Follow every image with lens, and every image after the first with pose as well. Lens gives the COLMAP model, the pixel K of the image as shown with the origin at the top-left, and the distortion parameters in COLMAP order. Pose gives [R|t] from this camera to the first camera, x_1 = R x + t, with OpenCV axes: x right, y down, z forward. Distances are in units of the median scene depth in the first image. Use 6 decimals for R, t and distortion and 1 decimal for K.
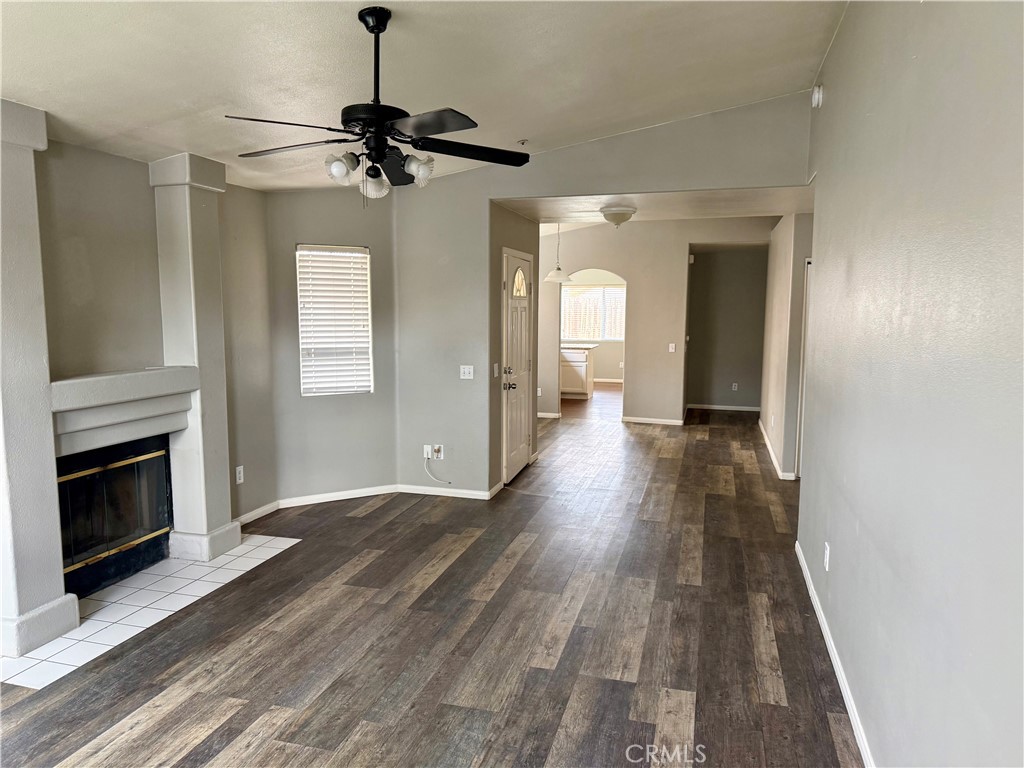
lens RADIAL K [[730.2, 0, 509.9], [0, 730.2, 383.7], [0, 0, 1]] dist [0.051521, -0.050494]
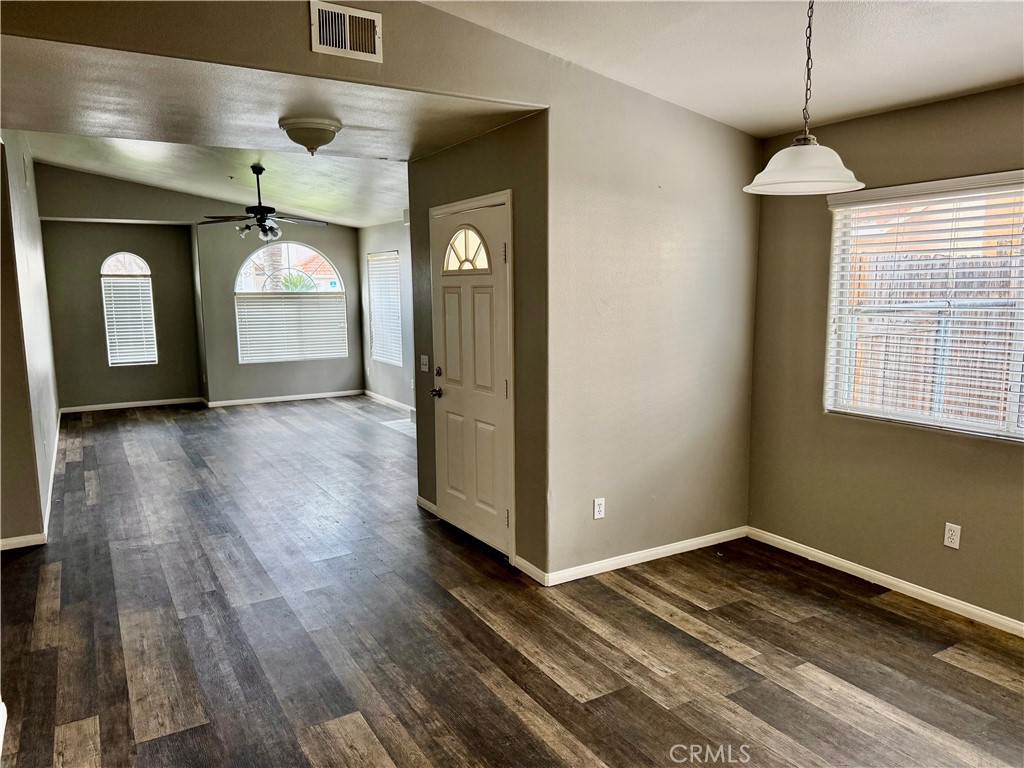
lens RADIAL K [[739.1, 0, 512.1], [0, 739.1, 388.3], [0, 0, 1]] dist [0.131743, -0.194081]
pose [[-0.700045, 0.101346, -0.706871, 0.930728], [-0.068996, 0.975647, 0.208211, -0.318594], [0.710758, 0.194528, -0.676004, 3.001241]]
